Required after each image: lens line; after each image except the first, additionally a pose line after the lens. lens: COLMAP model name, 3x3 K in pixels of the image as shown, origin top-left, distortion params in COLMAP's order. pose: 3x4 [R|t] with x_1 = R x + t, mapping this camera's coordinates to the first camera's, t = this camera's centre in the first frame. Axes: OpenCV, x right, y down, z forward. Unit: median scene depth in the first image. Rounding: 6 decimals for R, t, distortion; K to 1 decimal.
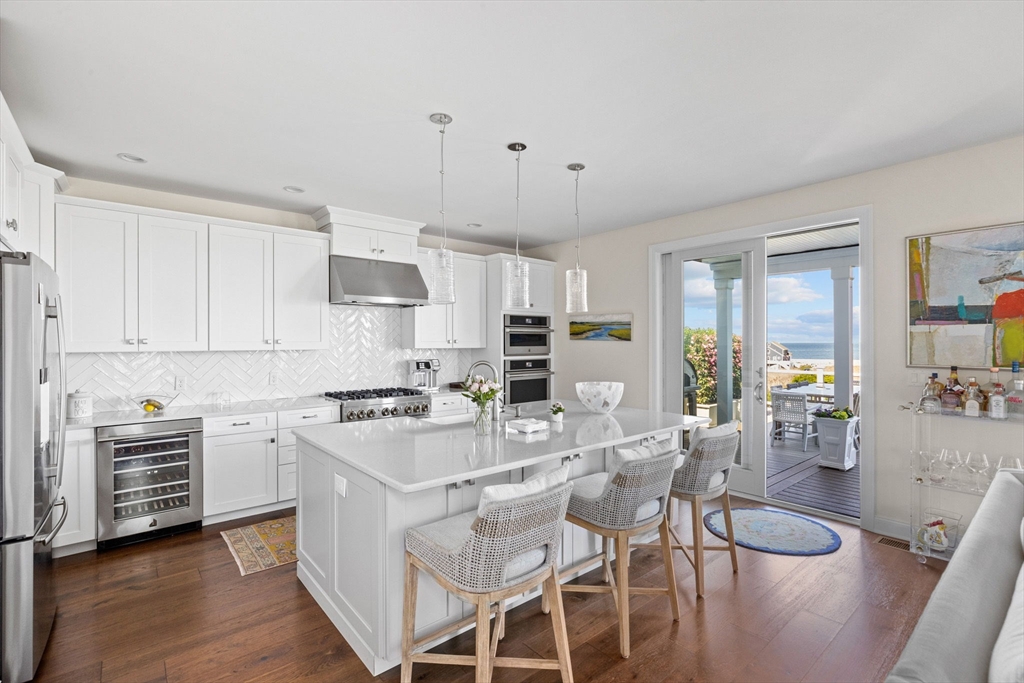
lens RADIAL K [[479.6, 0, 499.3], [0, 479.6, 342.9], [0, 0, 1]] dist [0.001839, 0.000530]
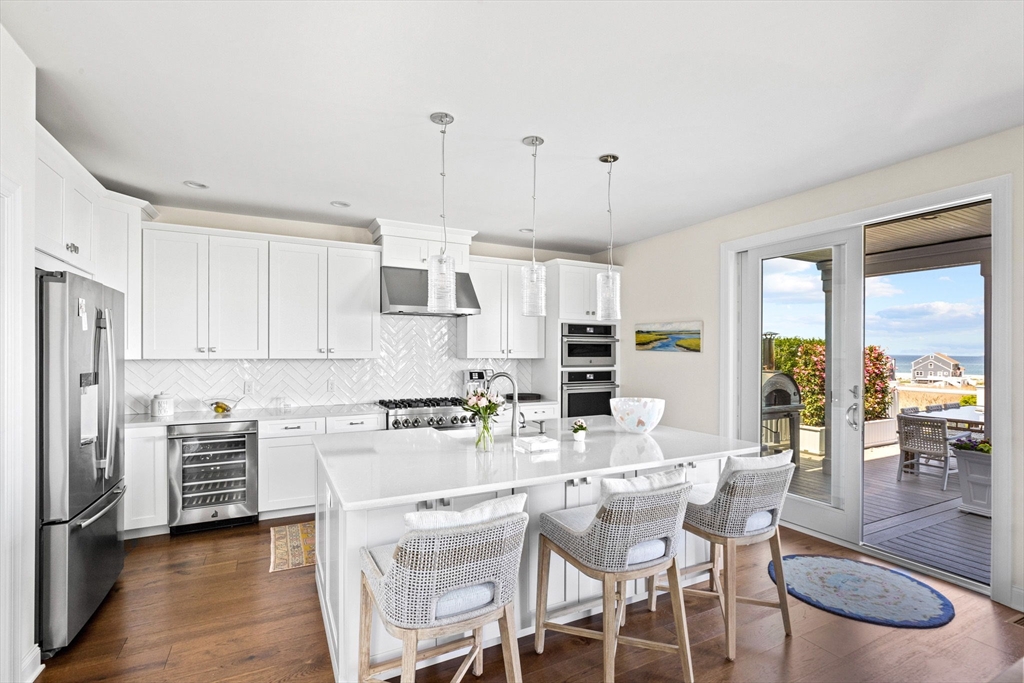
lens RADIAL K [[479.6, 0, 495.3], [0, 479.6, 353.3], [0, 0, 1]] dist [0.001839, 0.000530]
pose [[0.973065, 0.007133, -0.230421, 0.152670], [-0.006871, 0.999975, 0.001939, -0.001676], [0.230429, -0.000303, 0.973089, 0.070531]]
